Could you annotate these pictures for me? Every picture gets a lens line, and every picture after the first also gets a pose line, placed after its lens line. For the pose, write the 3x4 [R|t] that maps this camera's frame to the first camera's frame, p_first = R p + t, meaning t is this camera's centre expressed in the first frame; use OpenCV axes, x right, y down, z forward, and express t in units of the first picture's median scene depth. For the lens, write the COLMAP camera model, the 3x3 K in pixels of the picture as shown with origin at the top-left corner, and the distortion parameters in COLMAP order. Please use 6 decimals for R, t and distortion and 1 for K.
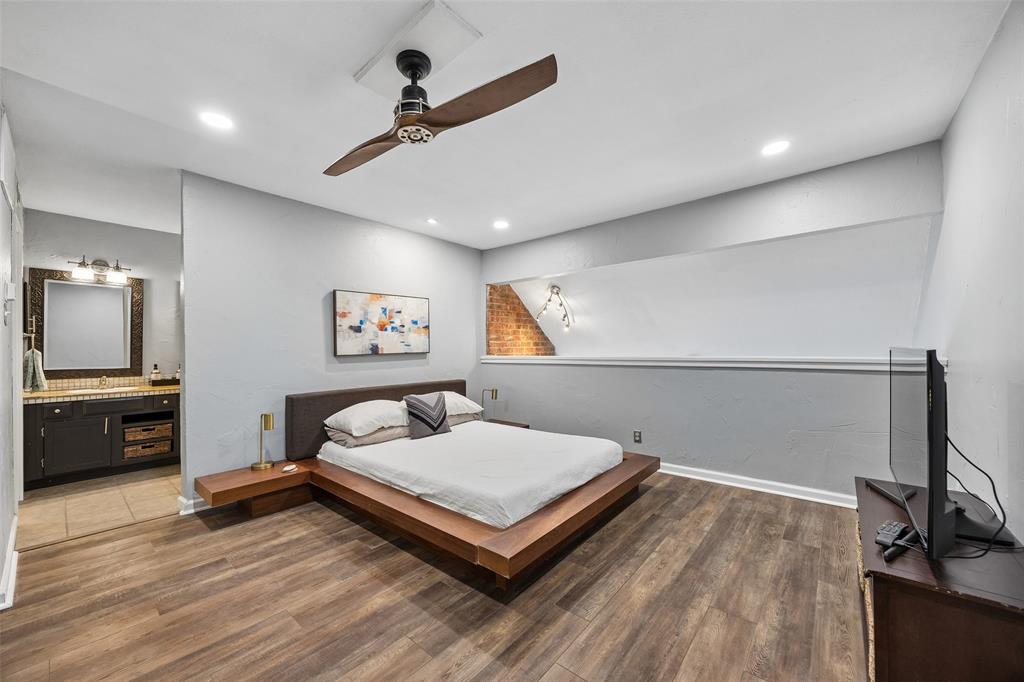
lens RADIAL K [[392.9, 0, 507.9], [0, 392.9, 346.8], [0, 0, 1]] dist [-0.002593, -0.000265]
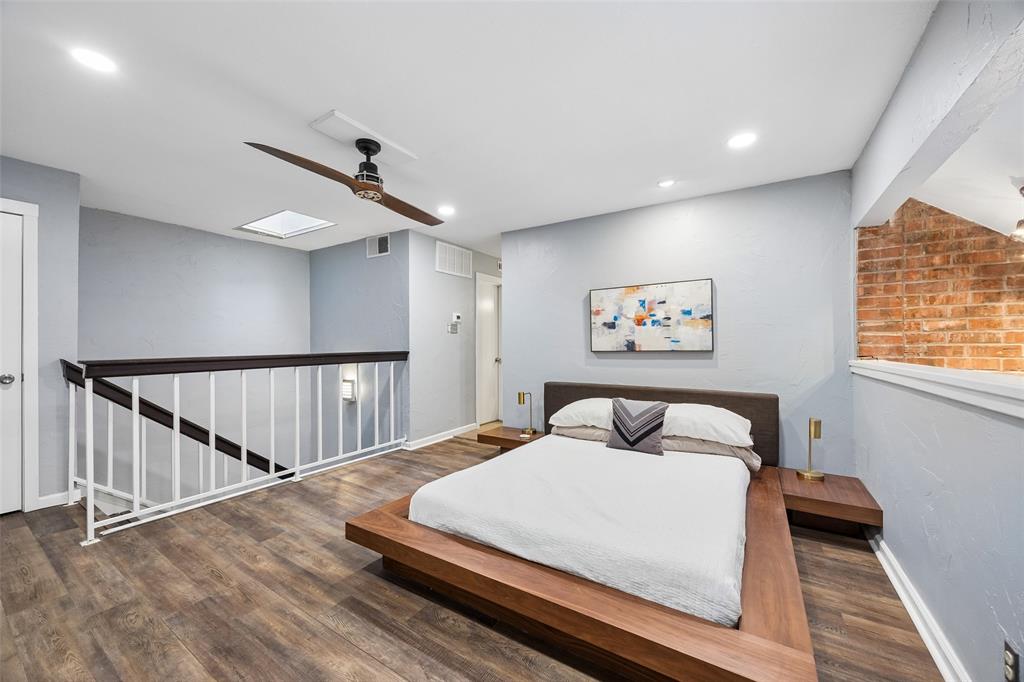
lens RADIAL K [[392.9, 0, 509.6], [0, 392.9, 340.1], [0, 0, 1]] dist [-0.002593, -0.000265]
pose [[0.120224, -0.005383, -0.992732, 0.599751], [0.000269, 0.999985, -0.005390, -0.002446], [0.992747, 0.000381, 0.120224, 0.649107]]
